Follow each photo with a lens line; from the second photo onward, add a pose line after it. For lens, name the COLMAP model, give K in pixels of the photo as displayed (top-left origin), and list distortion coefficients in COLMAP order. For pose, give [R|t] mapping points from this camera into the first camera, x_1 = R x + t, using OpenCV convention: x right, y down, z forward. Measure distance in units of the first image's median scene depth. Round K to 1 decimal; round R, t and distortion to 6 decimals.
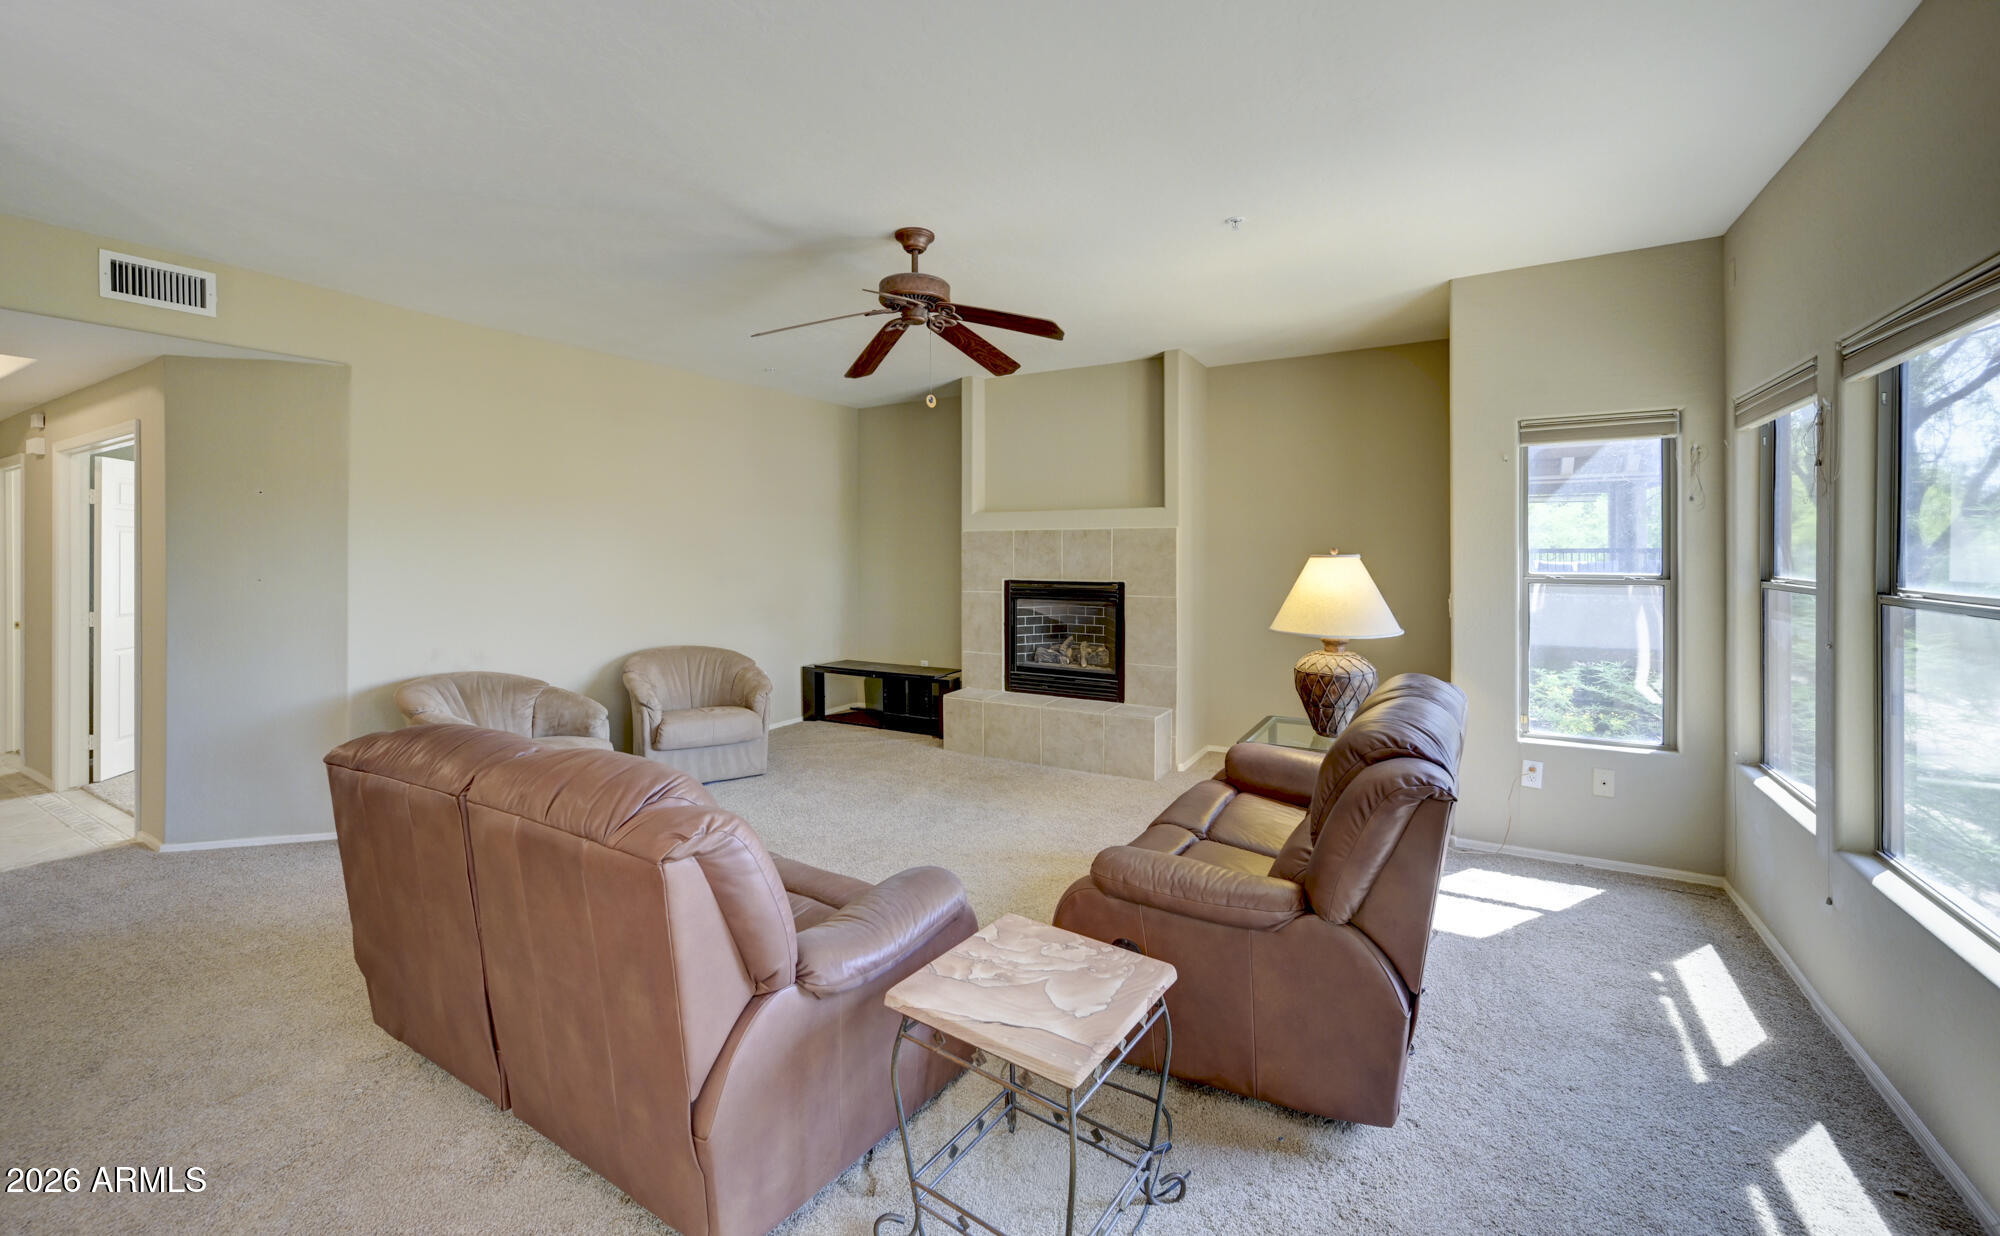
lens RADIAL K [[786.3, 0, 995.2], [0, 786.3, 547.0], [0, 0, 1]] dist [0.000923, 0.000056]
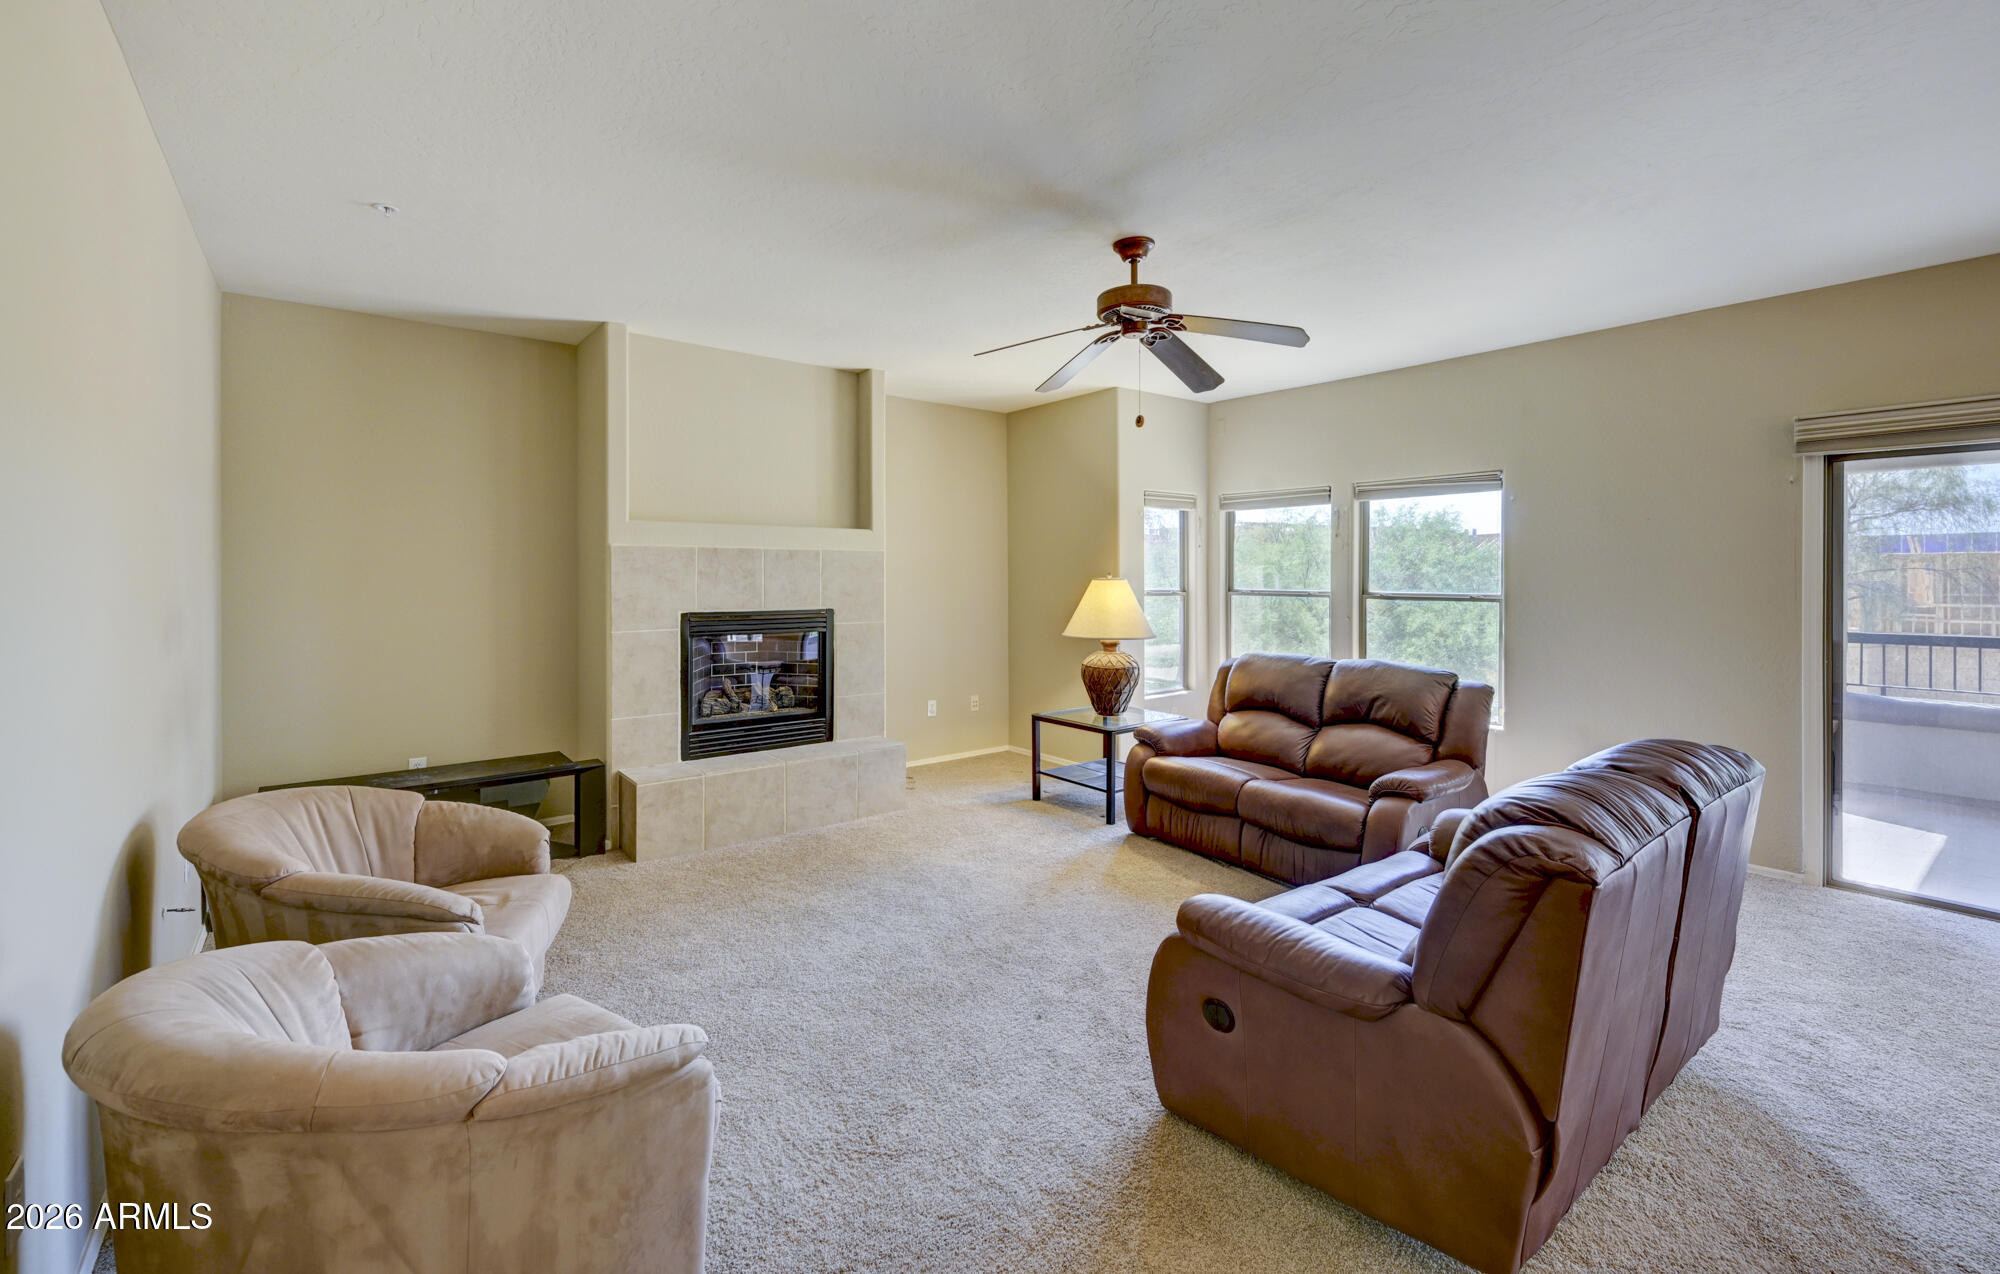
lens RADIAL K [[836.4, 0, 981.7], [0, 836.4, 573.7], [0, 0, 1]] dist [-0.000700, -0.000026]
pose [[0.365941, 0.007366, 0.930609, -0.670750], [-0.003351, 0.999973, -0.006597, 0.009585], [-0.930632, -0.000704, 0.365956, 0.477624]]
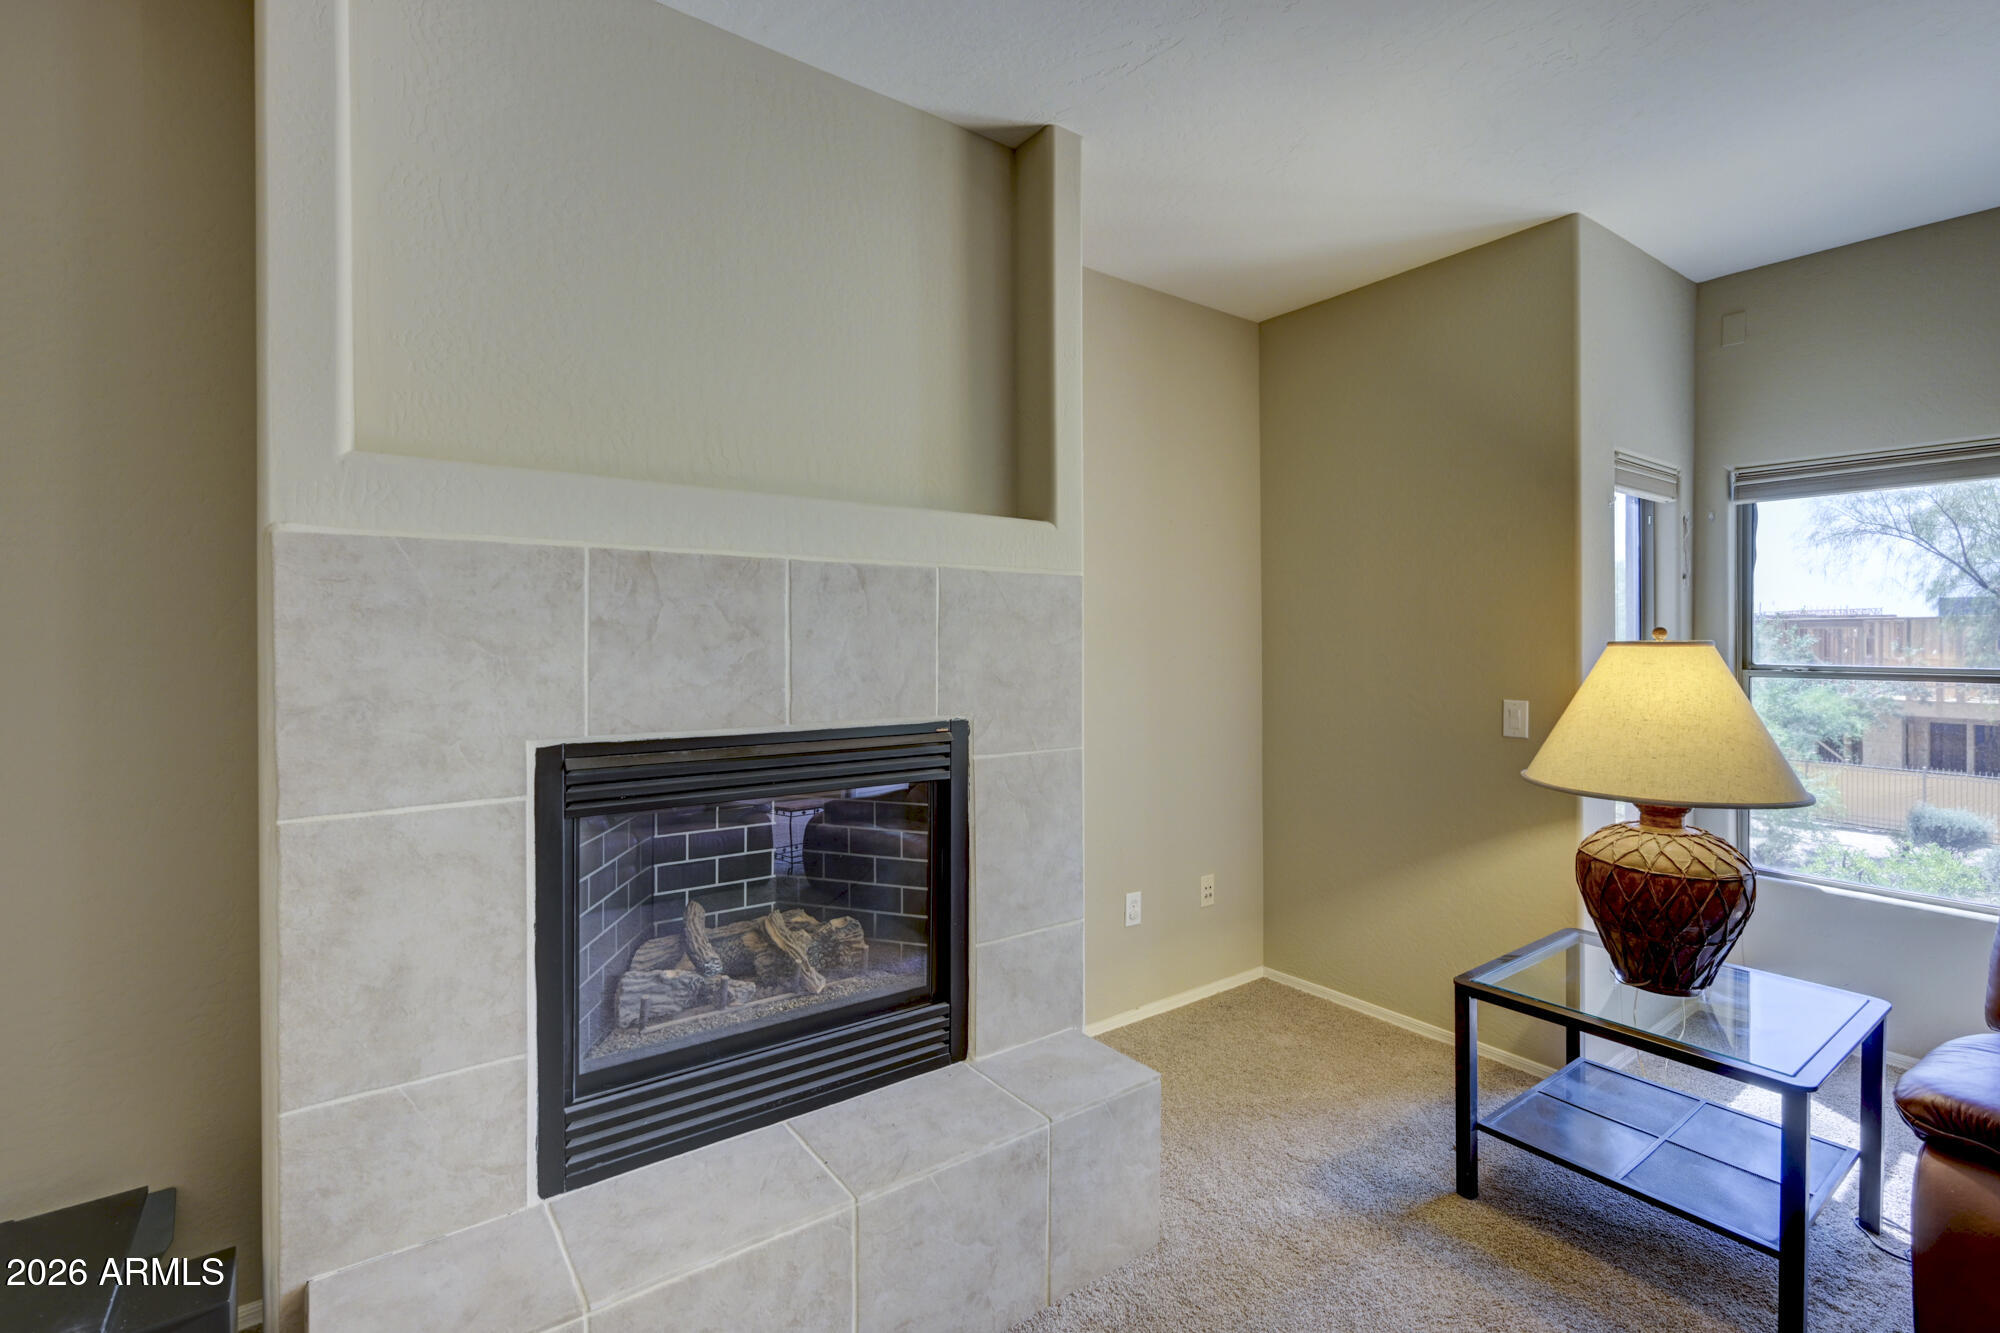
lens RADIAL K [[908.0, 0, 1001.8], [0, 908.0, 646.3], [0, 0, 1]] dist [-0.000852, -0.000085]
pose [[0.392082, -0.001725, 0.919929, -0.205070], [-0.004450, 0.999983, 0.003772, 0.009733], [-0.919920, -0.005573, 0.392067, 0.815193]]
